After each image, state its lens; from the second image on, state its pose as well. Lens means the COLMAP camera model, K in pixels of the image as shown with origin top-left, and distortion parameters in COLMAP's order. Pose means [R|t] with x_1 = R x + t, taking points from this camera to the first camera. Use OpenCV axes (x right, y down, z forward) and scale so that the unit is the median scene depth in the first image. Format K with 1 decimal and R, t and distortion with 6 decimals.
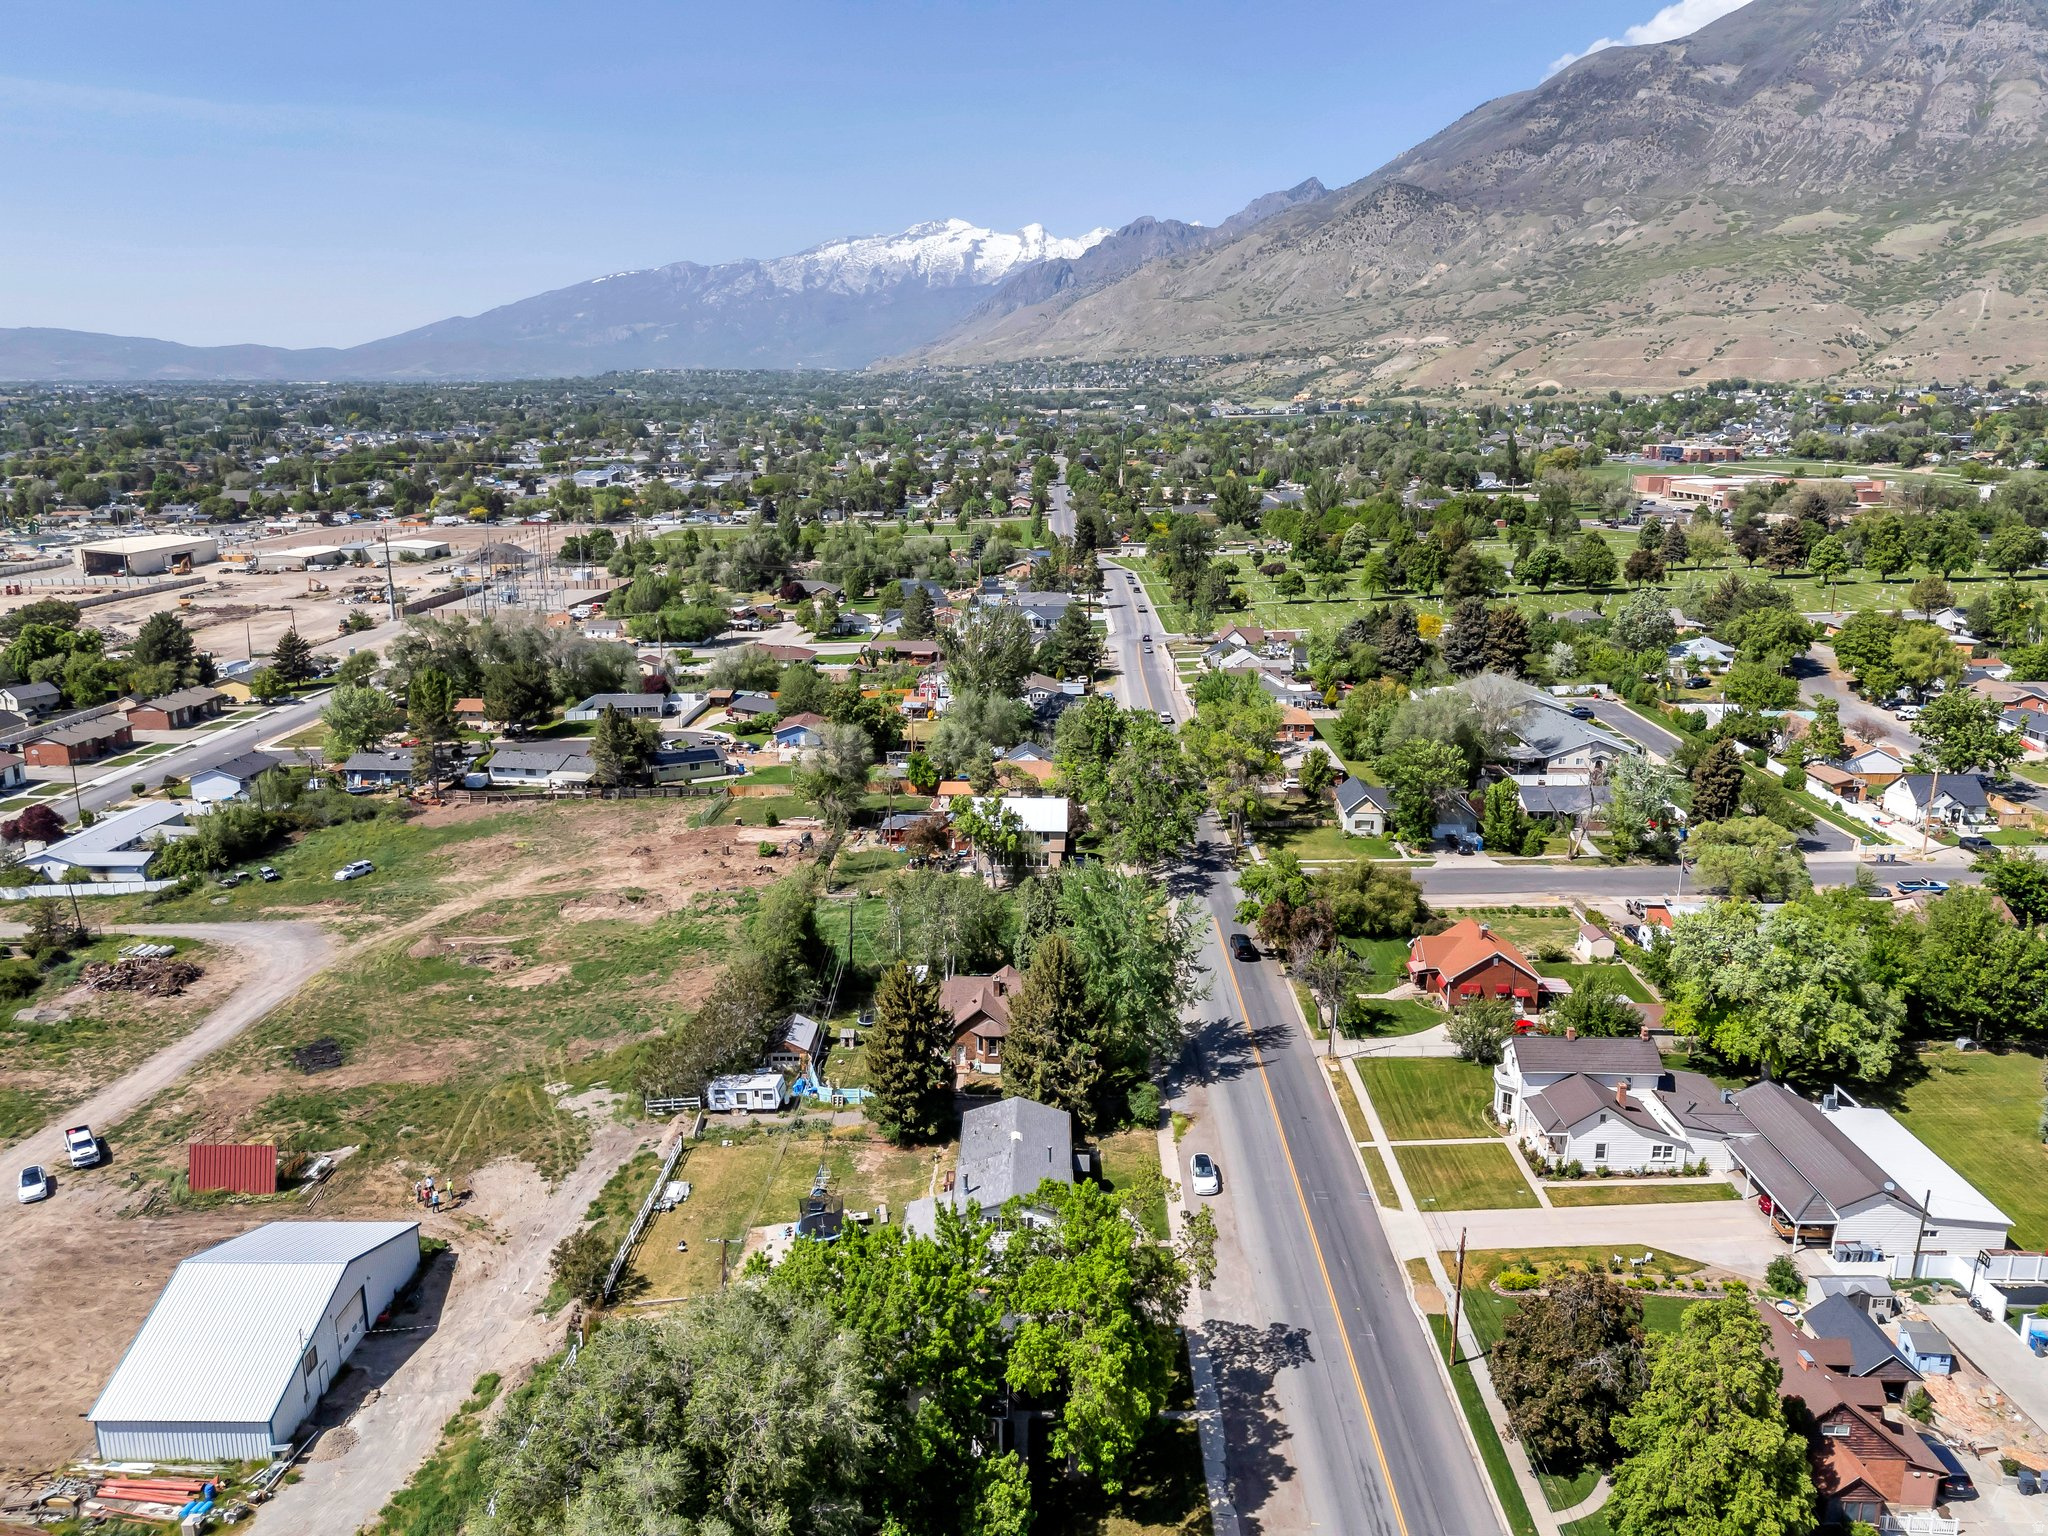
lens RADIAL K [[1503.0, 0, 1018.8], [0, 1503.0, 770.7], [0, 0, 1]] dist [0.085393, -0.084955]
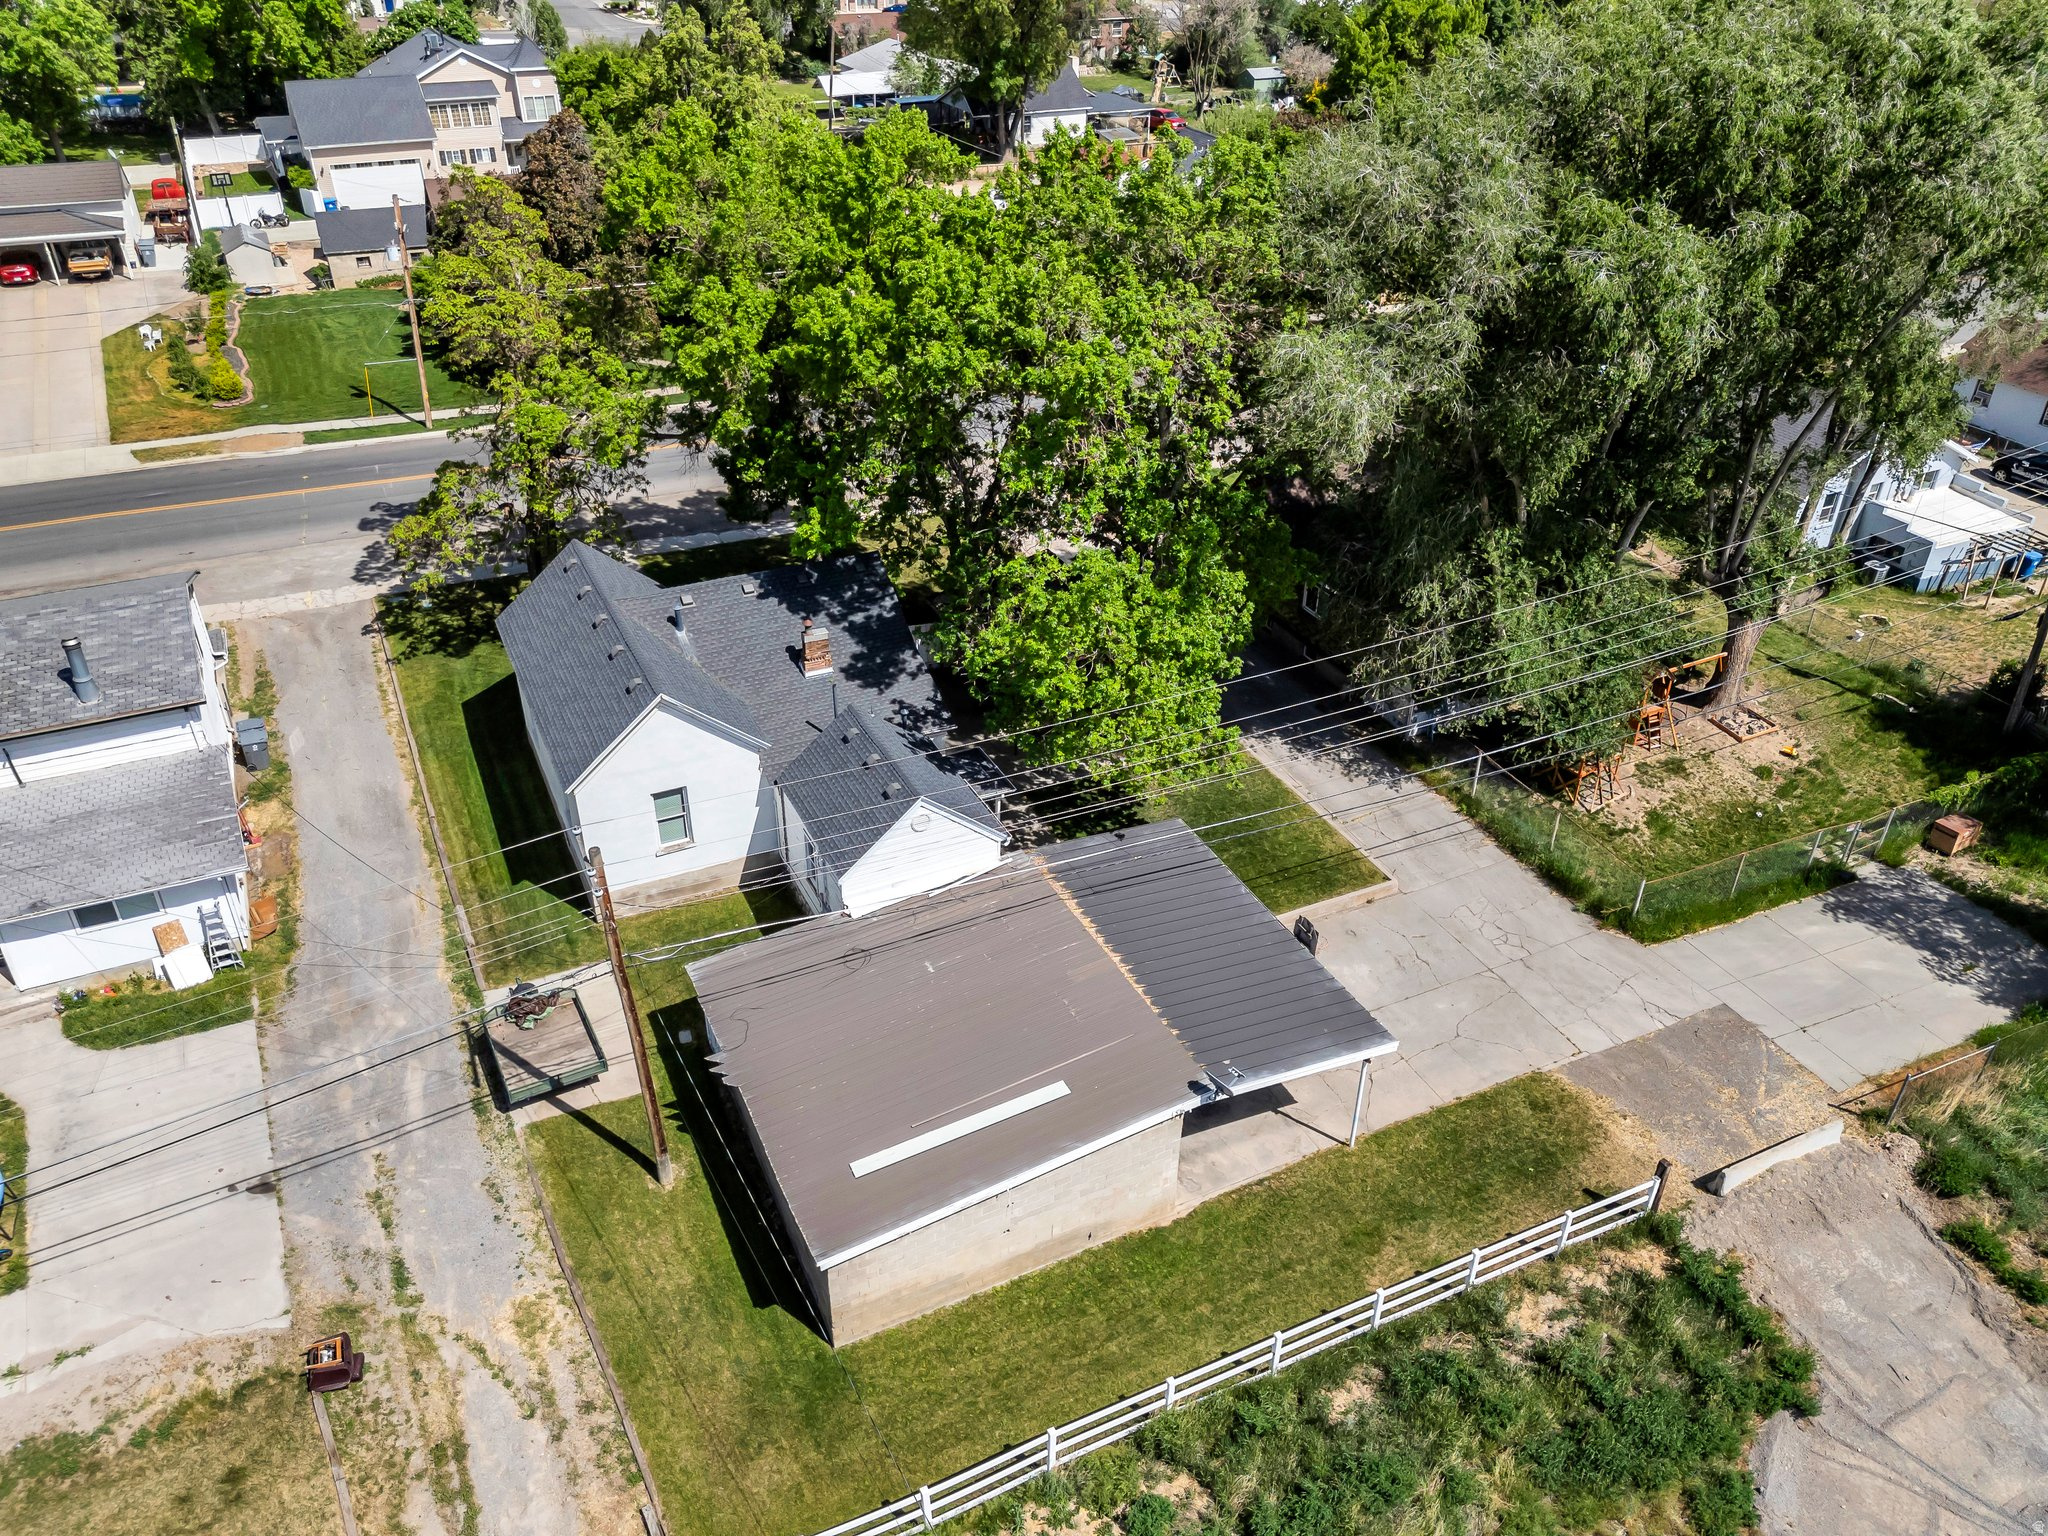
lens RADIAL K [[1503.0, 0, 1018.8], [0, 1503.0, 770.7], [0, 0, 1]] dist [0.085393, -0.084955]
pose [[-0.447163, -0.482742, 0.752998, -0.149766], [0.205095, 0.764086, 0.611644, 0.044309], [-0.870621, 0.427940, -0.242663, 0.332633]]
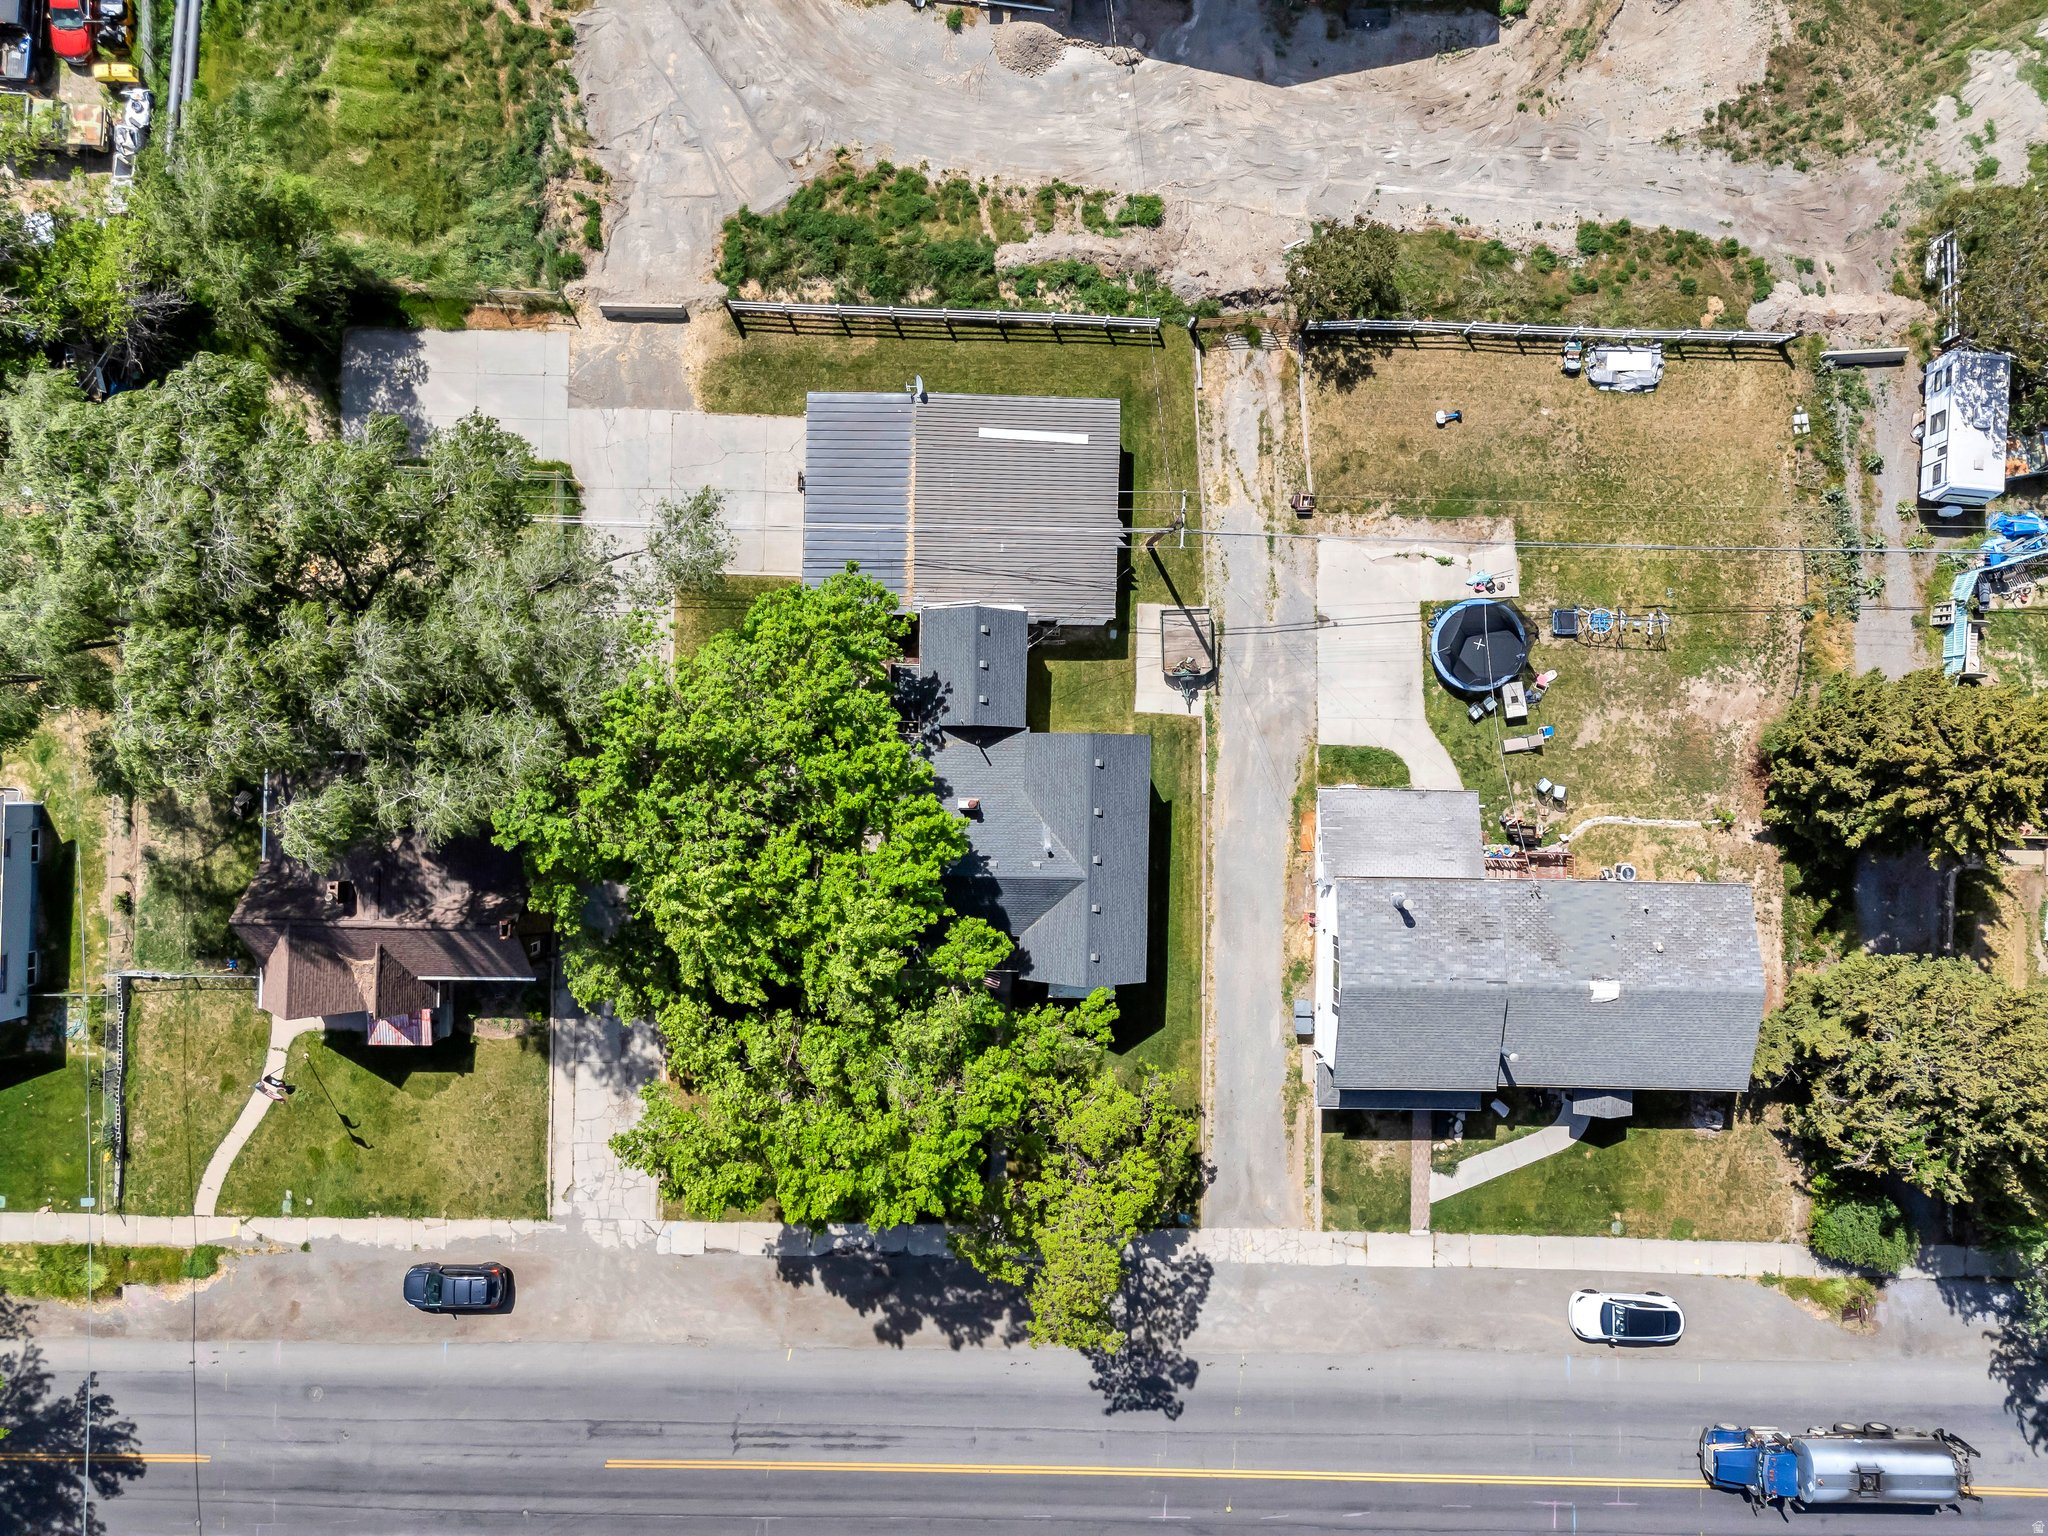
lens RADIAL K [[1499.9, 0, 1024.0], [0, 1499.9, 768.0], [0, 0, 1]] dist [0.069999, -0.053123]
pose [[0.000541, 0.999983, -0.005849, -0.030288], [-0.261591, 0.005787, 0.965161, -0.086131], [0.965179, 0.001008, 0.261590, 0.261924]]
